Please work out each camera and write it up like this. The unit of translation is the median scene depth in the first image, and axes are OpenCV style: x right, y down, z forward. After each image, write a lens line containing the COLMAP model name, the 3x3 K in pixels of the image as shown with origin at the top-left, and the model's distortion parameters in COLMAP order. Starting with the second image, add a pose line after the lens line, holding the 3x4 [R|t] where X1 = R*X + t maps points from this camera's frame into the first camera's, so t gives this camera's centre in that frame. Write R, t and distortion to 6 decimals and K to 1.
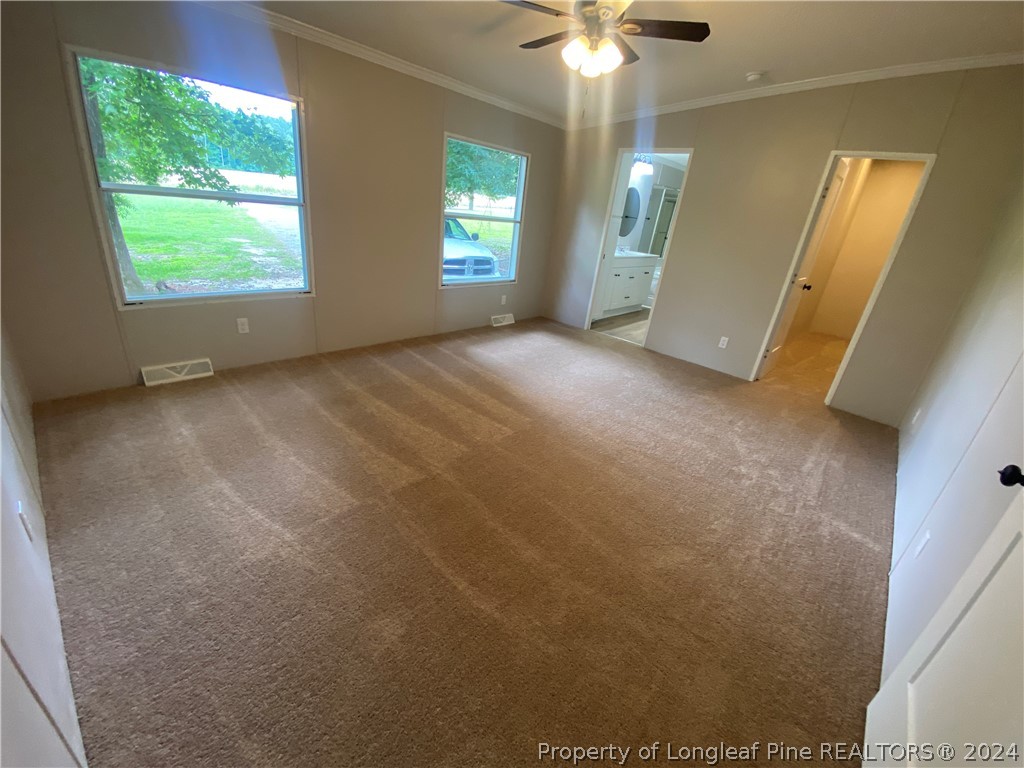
lens RADIAL K [[423.8, 0, 512.9], [0, 423.8, 378.3], [0, 0, 1]] dist [-0.012549, -0.003669]
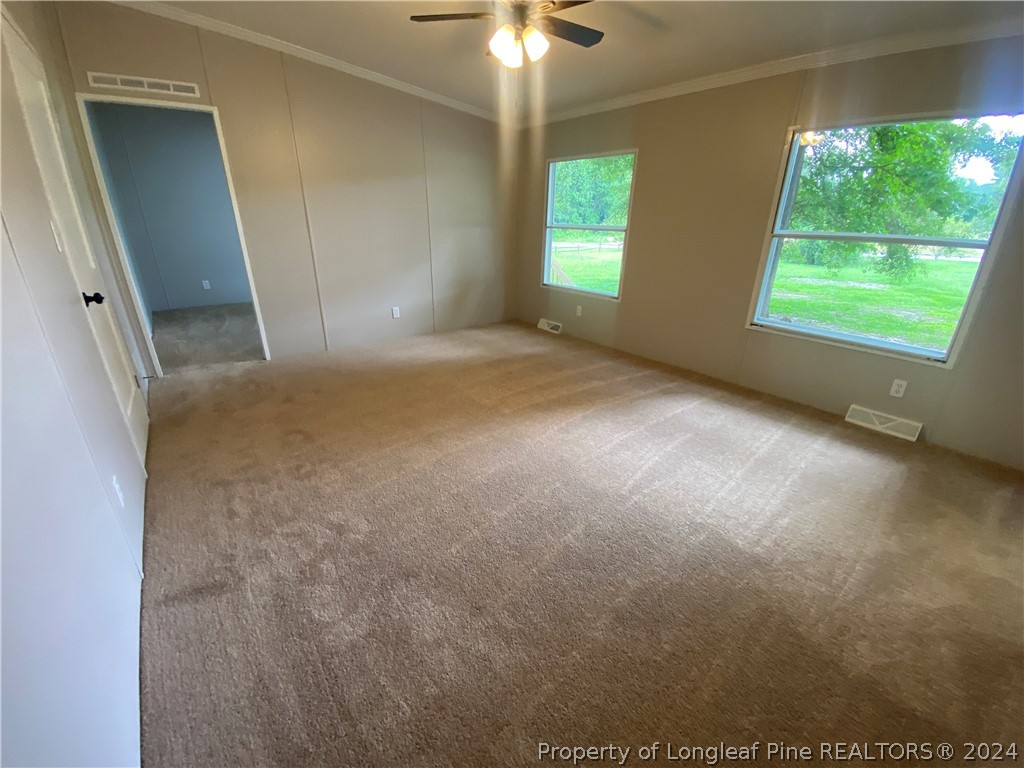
lens RADIAL K [[423.8, 0, 533.7], [0, 423.8, 385.8], [0, 0, 1]] dist [-0.012549, -0.003669]
pose [[-0.145598, 0.263858, -0.953509, 0.681032], [-0.384903, 0.872743, 0.300282, -0.206459], [0.911401, 0.410729, -0.025509, 0.719891]]
